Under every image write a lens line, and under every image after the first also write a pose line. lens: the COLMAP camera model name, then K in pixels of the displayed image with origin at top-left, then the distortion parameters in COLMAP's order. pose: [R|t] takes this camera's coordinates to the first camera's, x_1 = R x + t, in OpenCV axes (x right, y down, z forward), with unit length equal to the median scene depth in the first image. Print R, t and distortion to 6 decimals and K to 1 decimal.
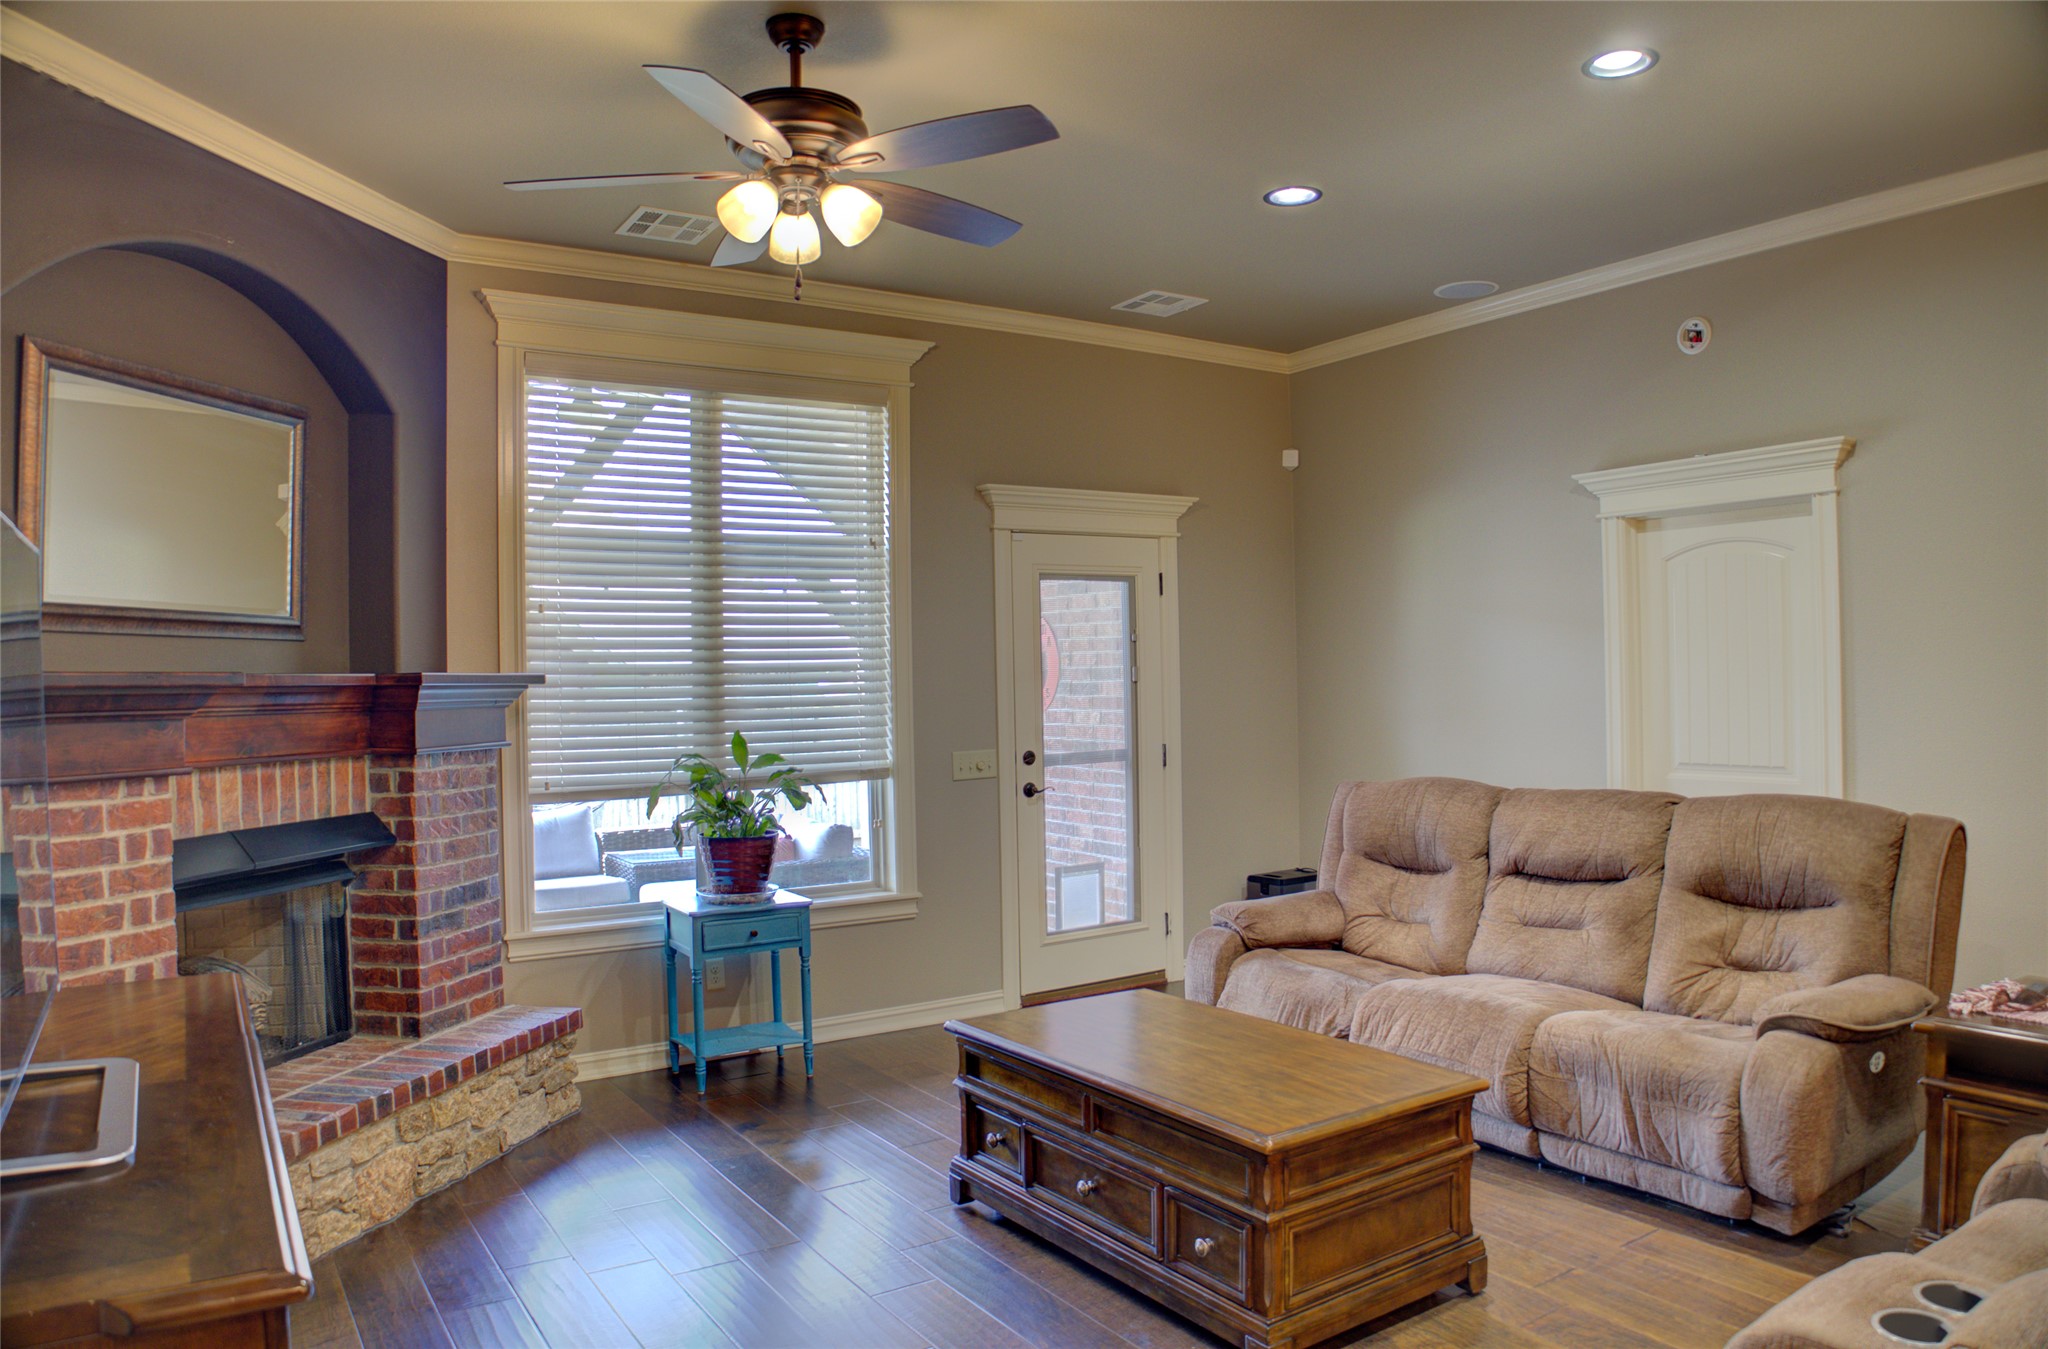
lens RADIAL K [[1402.6, 0, 1024.0], [0, 1402.6, 674.5], [0, 0, 1]] dist [-0.069553, -0.002012]
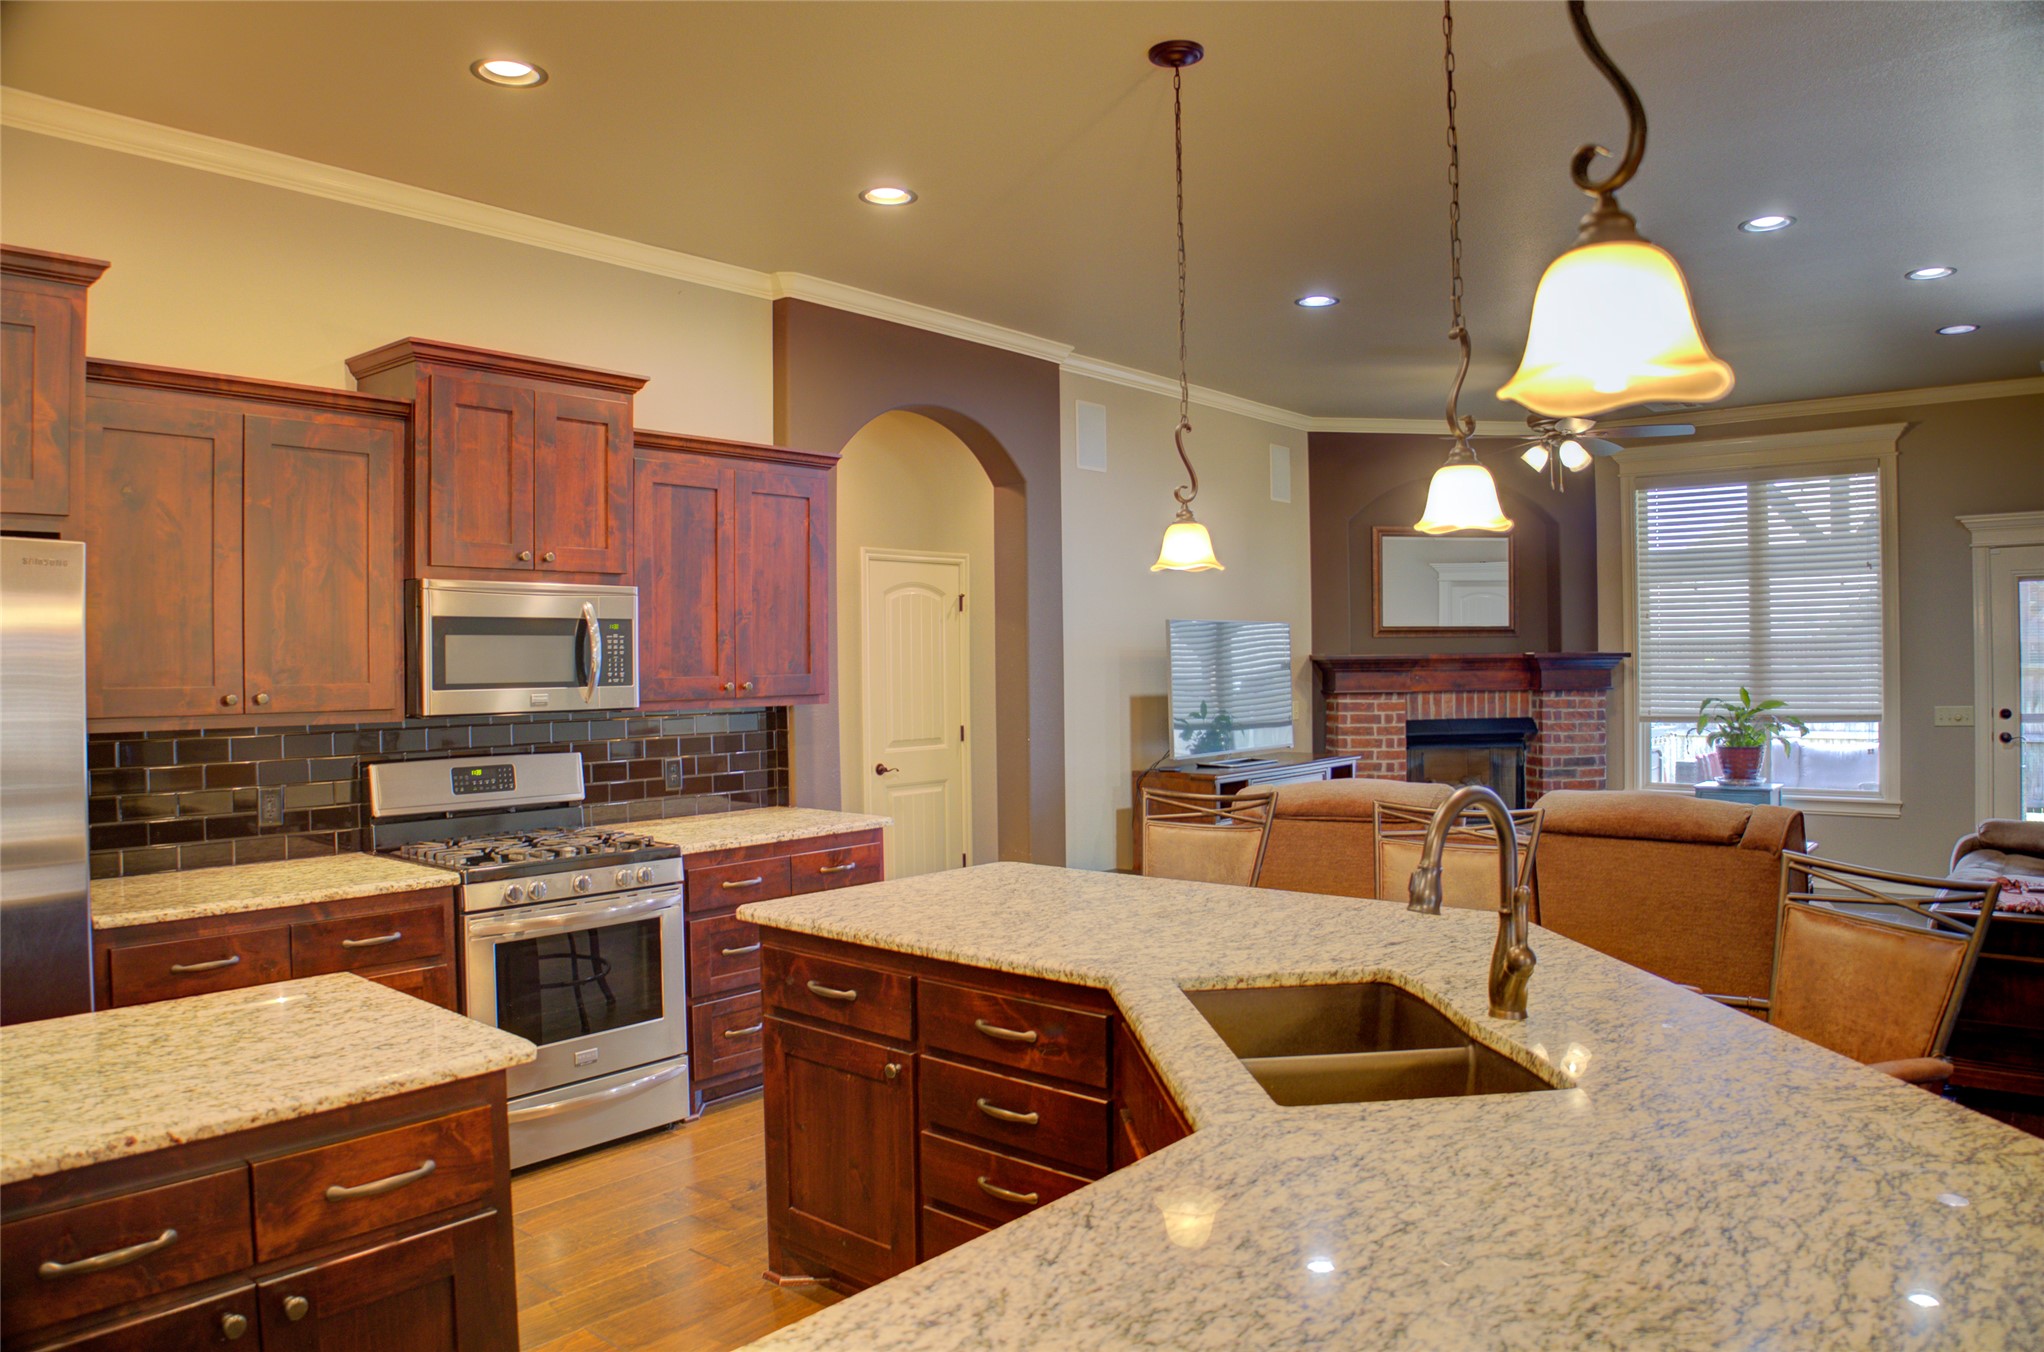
lens RADIAL K [[1394.0, 0, 1022.0], [0, 1394.0, 676.0], [0, 0, 1]] dist [-0.128508, 0.048934]
pose [[0.315886, 0.020758, -0.948570, 1.339235], [0.010149, 0.999630, 0.025255, -0.027114], [0.948743, -0.017605, 0.315558, -0.433638]]
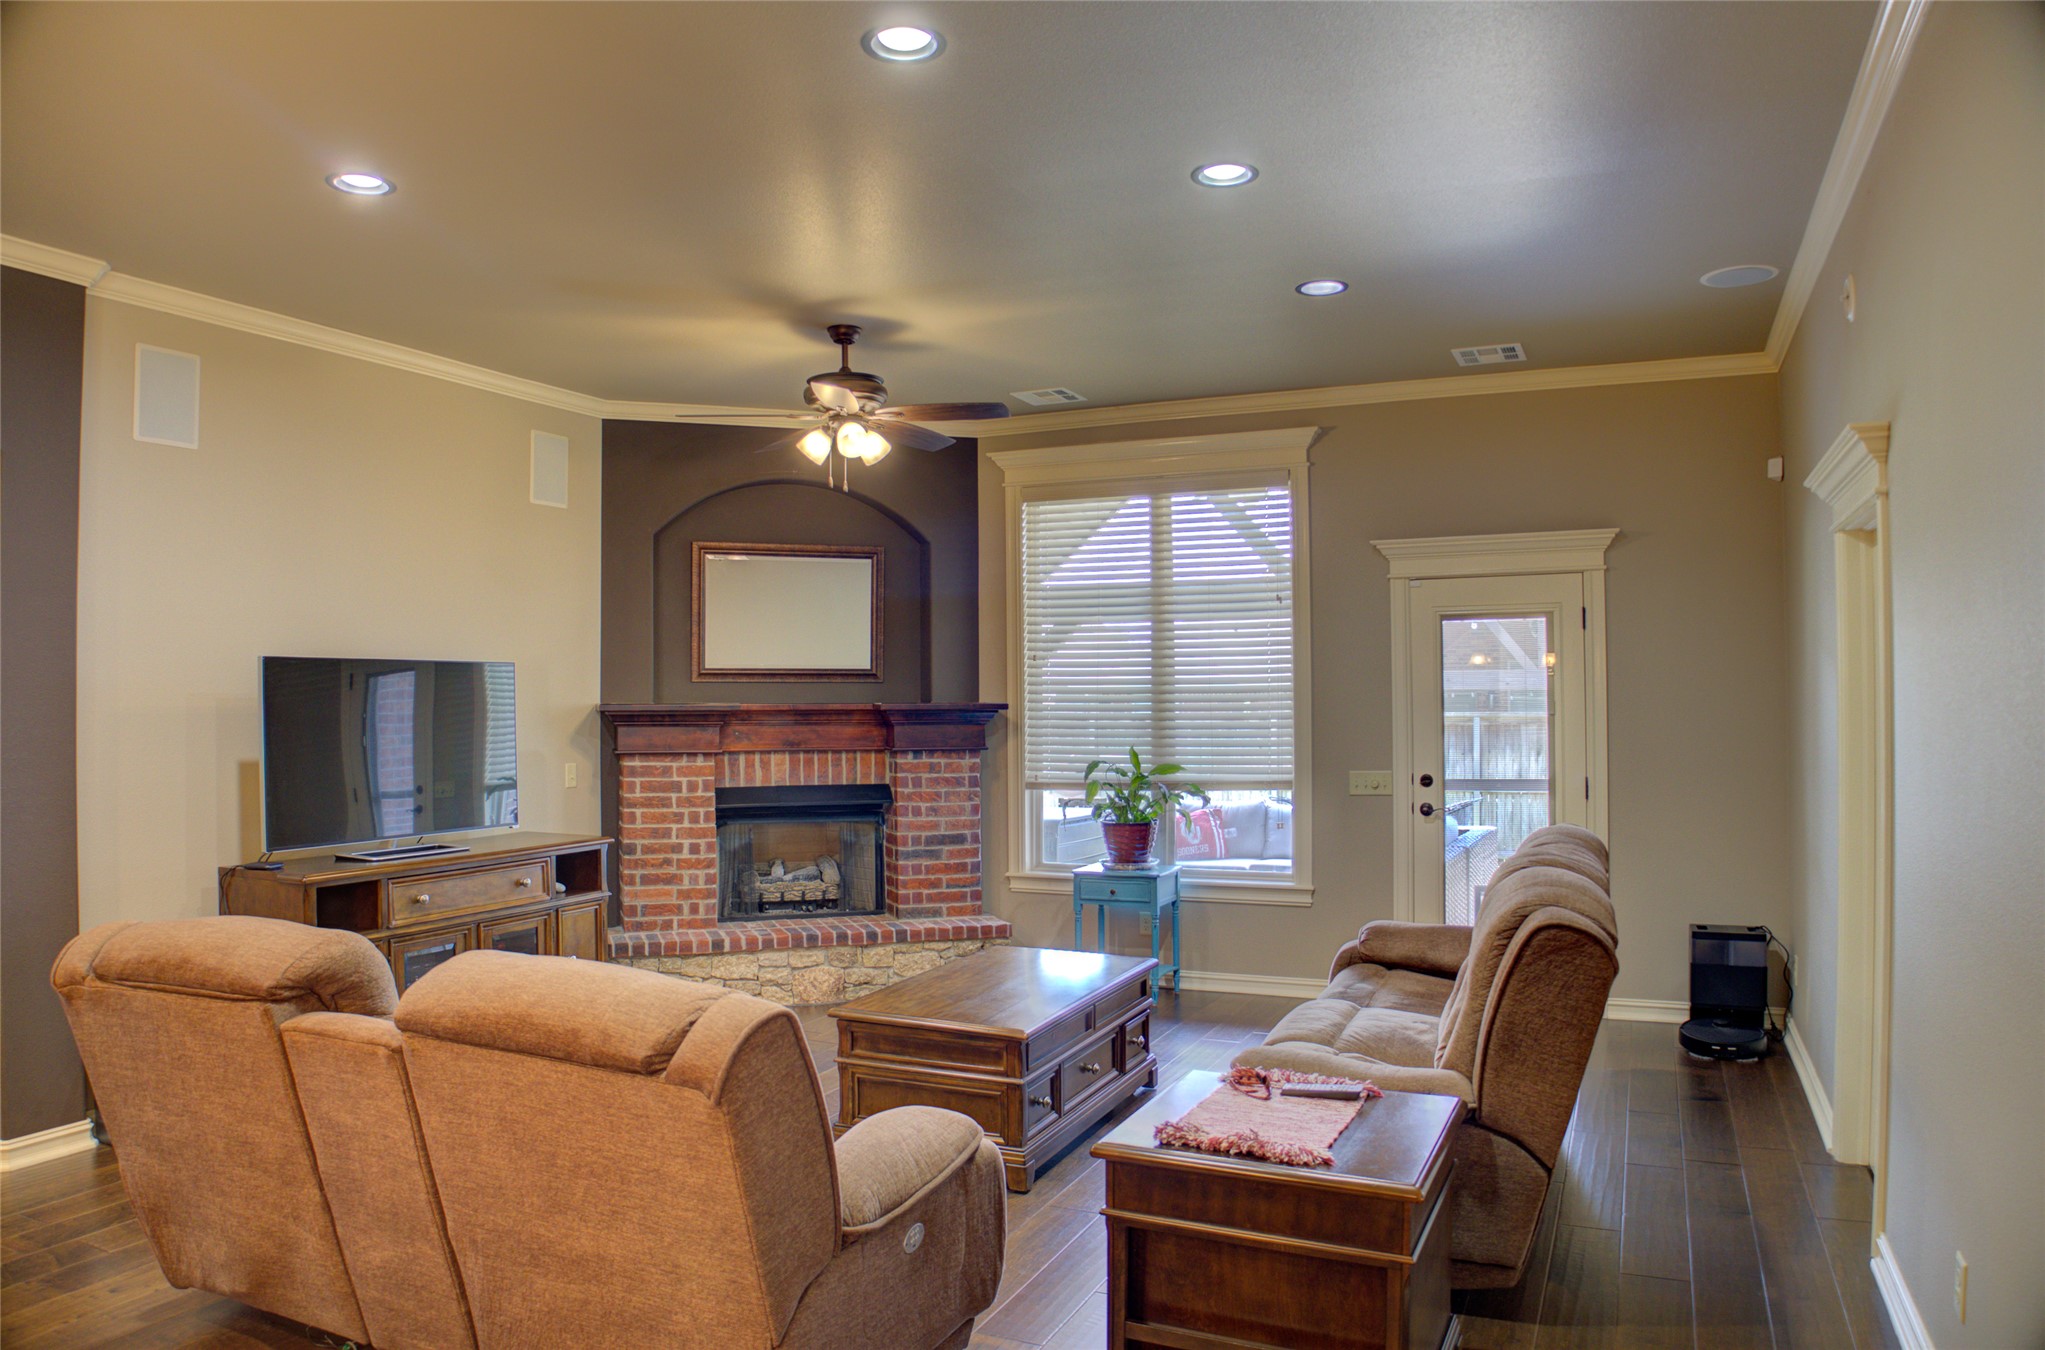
lens RADIAL K [[1393.6, 0, 1022.5], [0, 1393.6, 675.0], [0, 0, 1]] dist [-0.258180, 0.327652]
pose [[0.546010, -0.002784, -0.837774, 1.093101], [-0.000883, 0.999992, -0.003898, -0.029382], [0.837778, 0.002868, 0.546003, 0.209611]]
